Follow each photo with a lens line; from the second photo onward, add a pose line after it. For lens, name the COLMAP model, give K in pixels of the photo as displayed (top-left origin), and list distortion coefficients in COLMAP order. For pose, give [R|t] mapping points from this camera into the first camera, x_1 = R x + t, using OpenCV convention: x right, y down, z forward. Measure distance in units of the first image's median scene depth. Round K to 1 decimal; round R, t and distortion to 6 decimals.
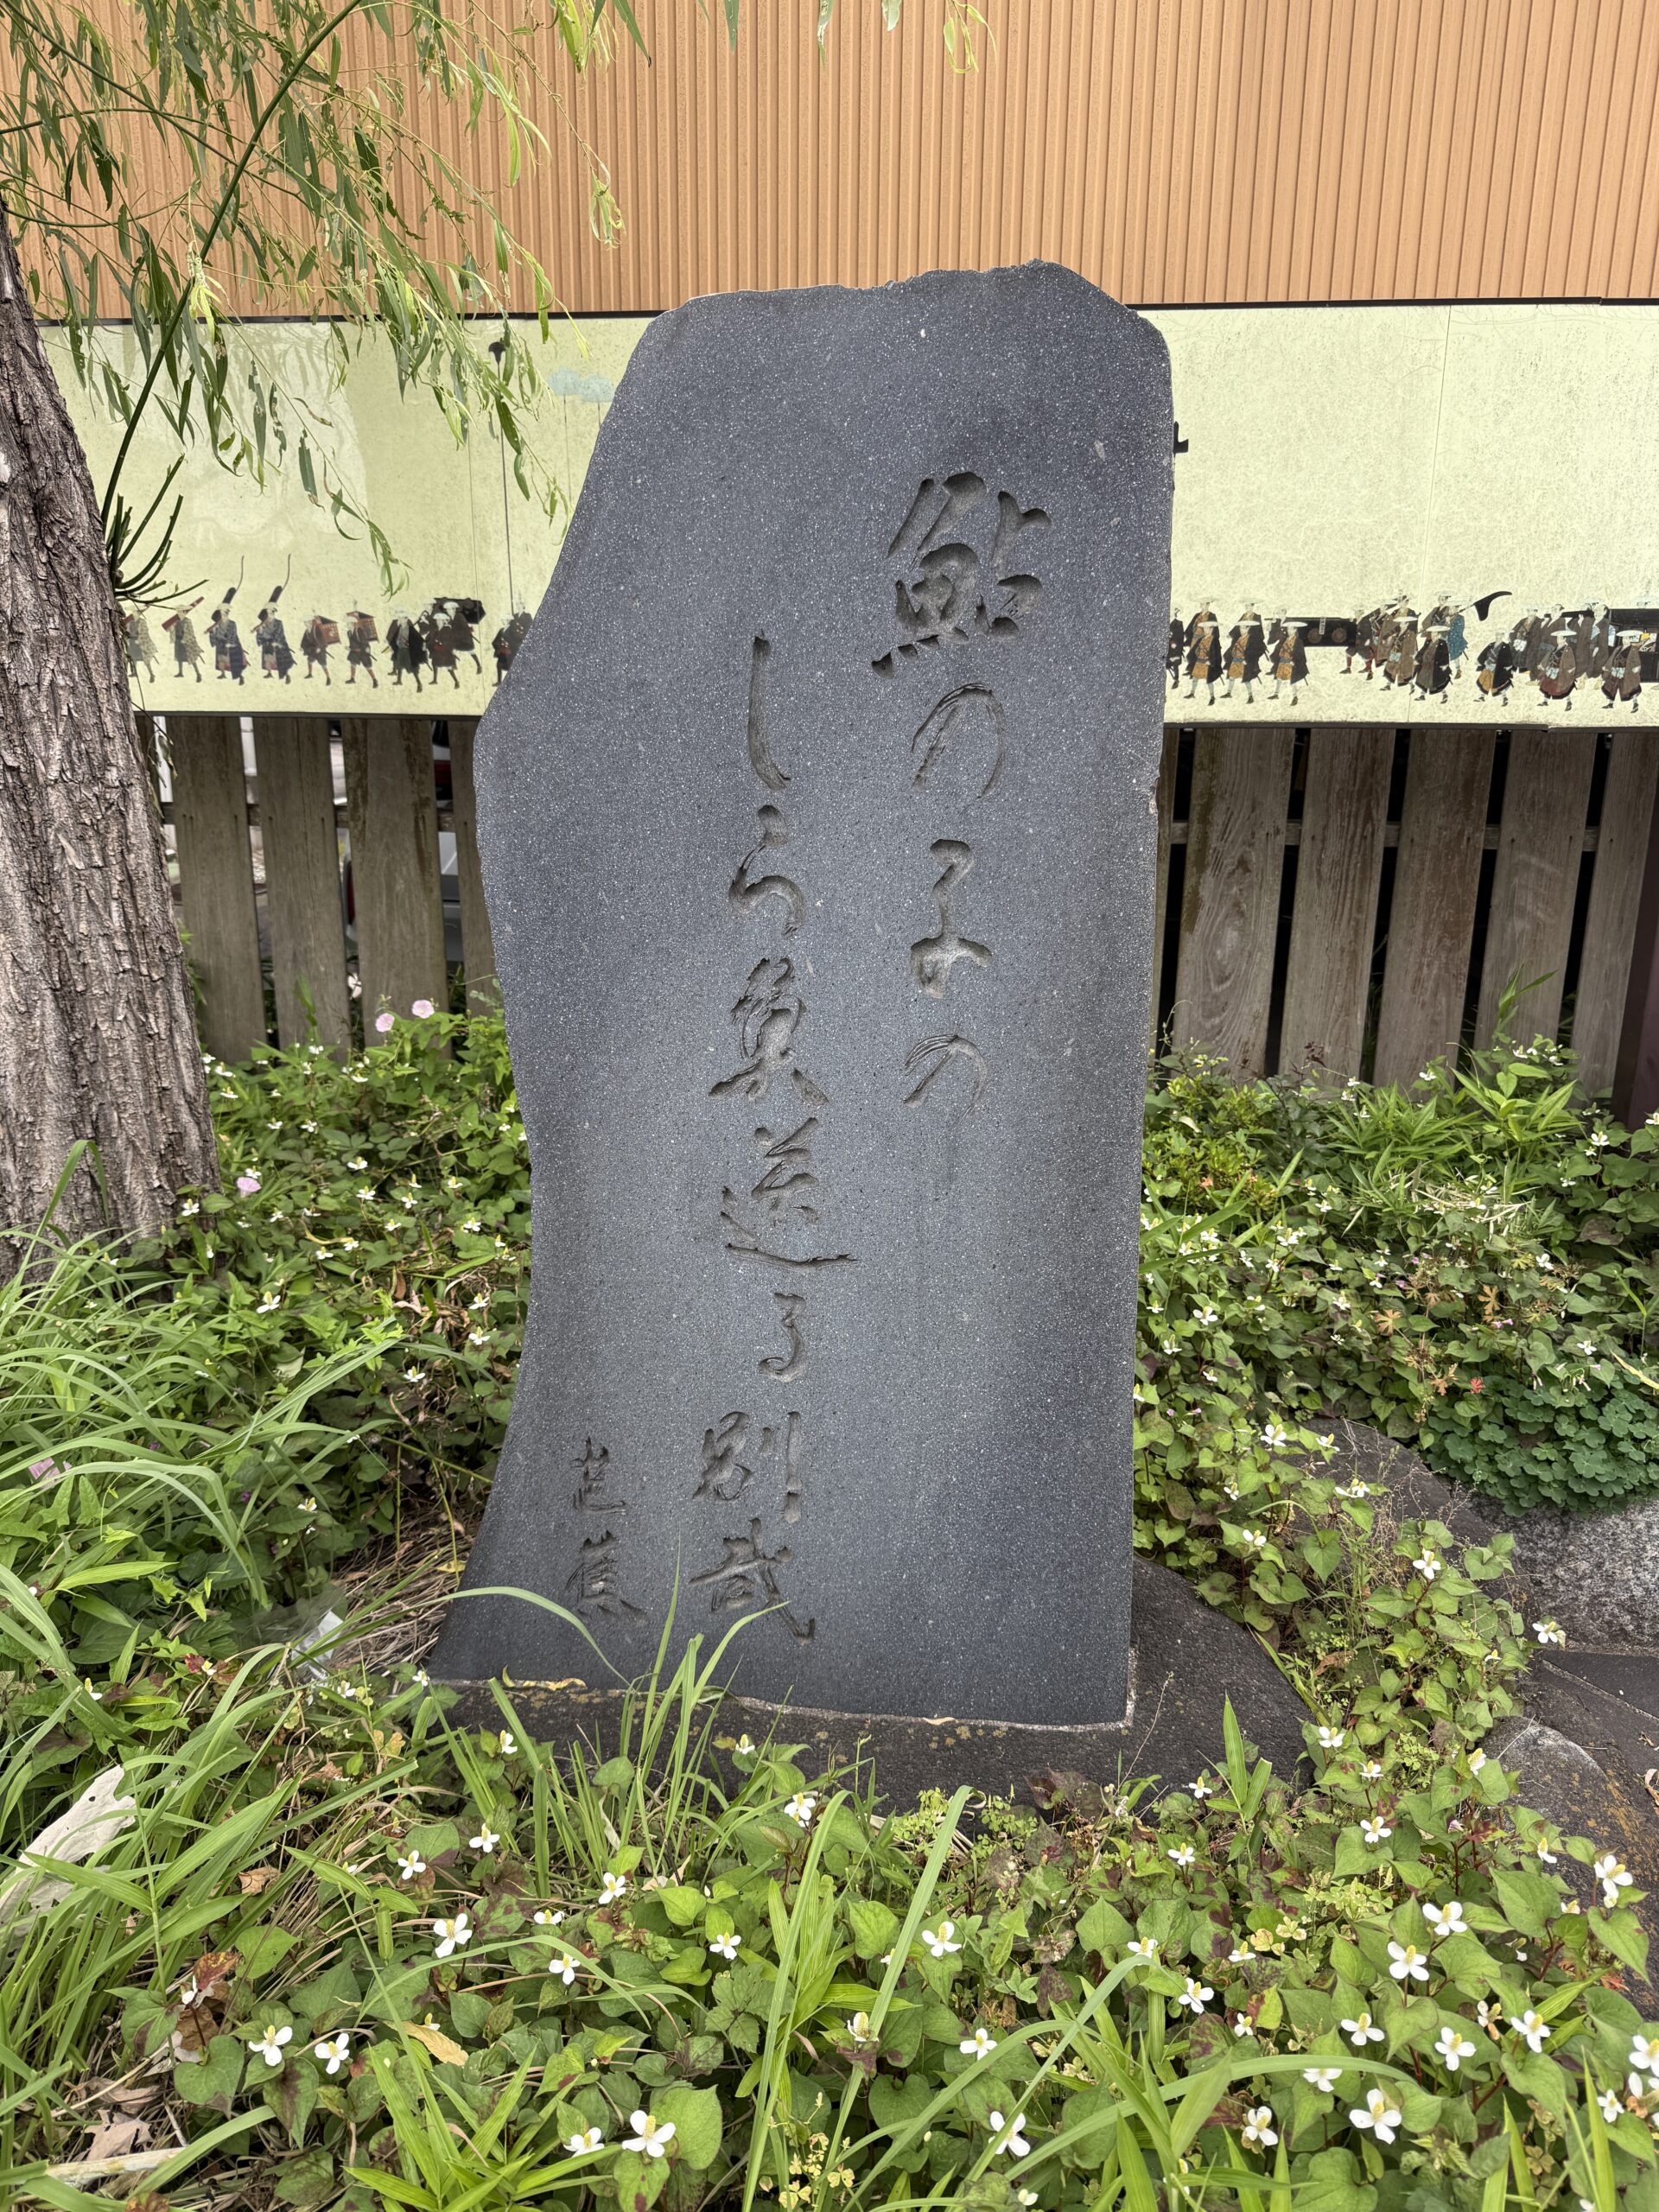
lens RADIAL K [[1648.9, 0, 745.7], [0, 1648.9, 1154.9], [0, 0, 1]] dist [0.073795, -0.104432]
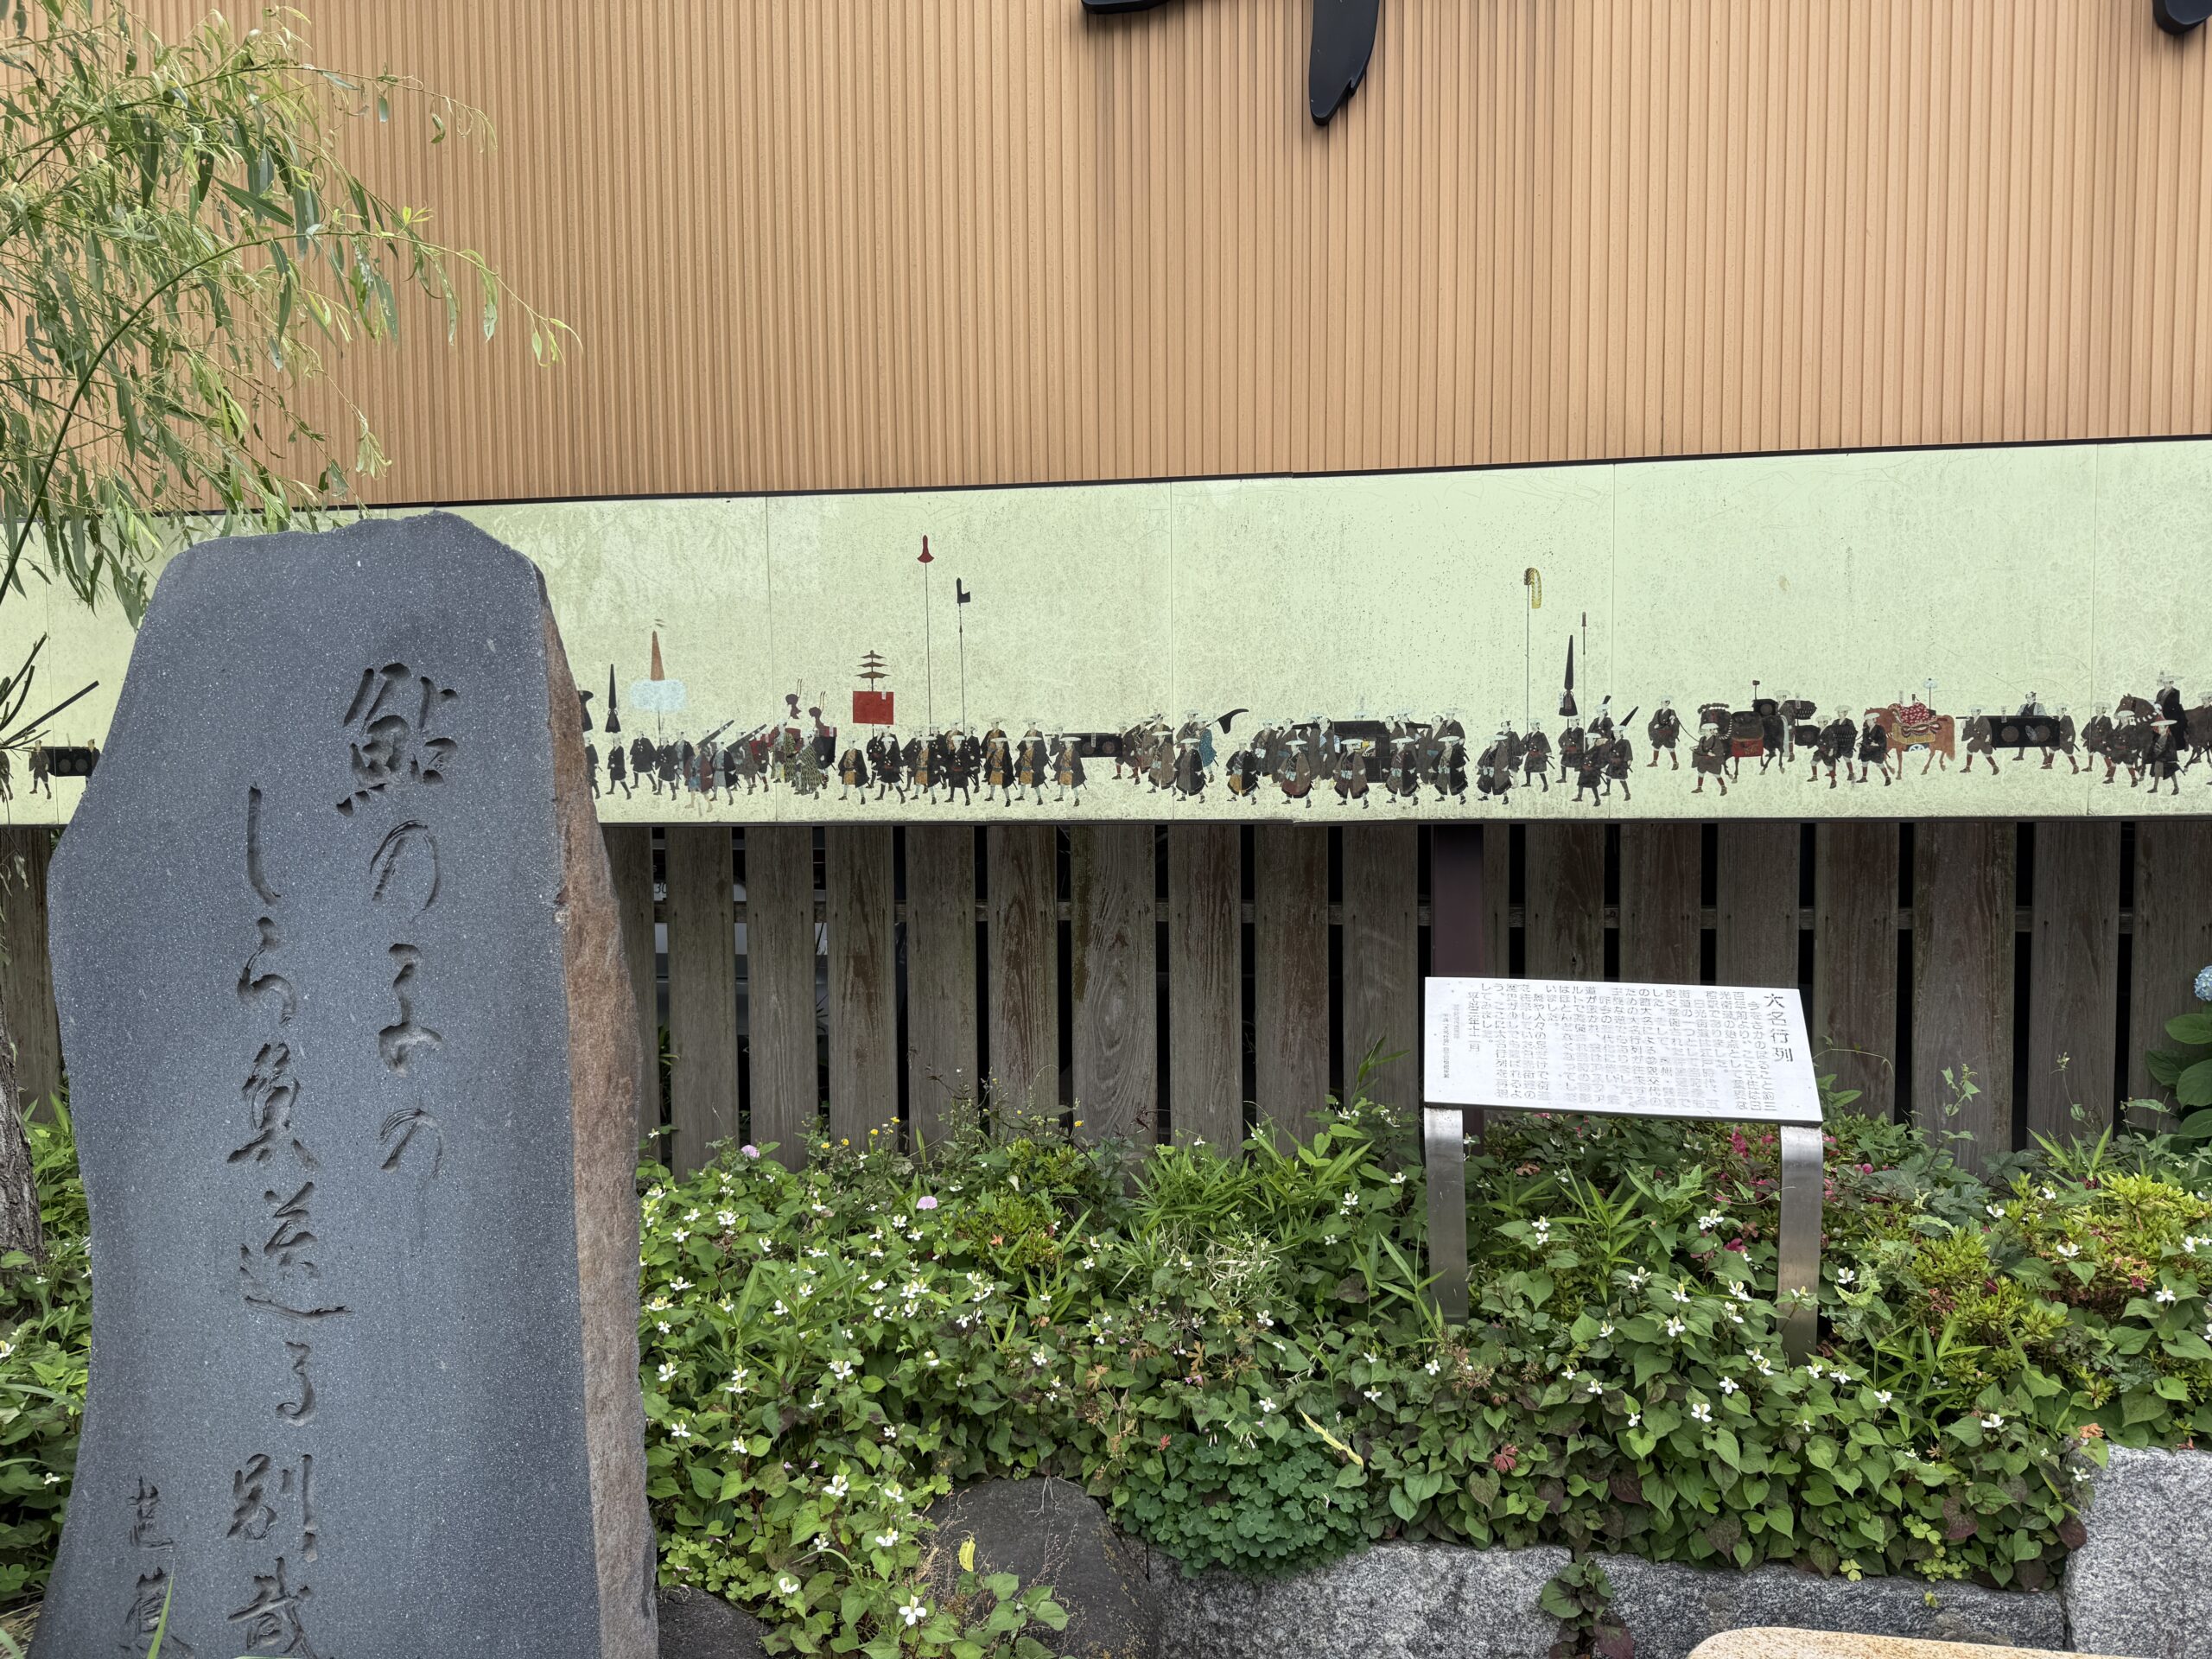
lens RADIAL K [[1648.9, 0, 1079.0], [0, 1648.9, 817.1], [0, 0, 1]] dist [0.073795, -0.104432]
pose [[0.997147, -0.016629, -0.073625, 0.478616], [-0.000976, 0.972509, -0.232863, 0.000396], [0.075474, 0.232271, 0.969719, -0.107618]]
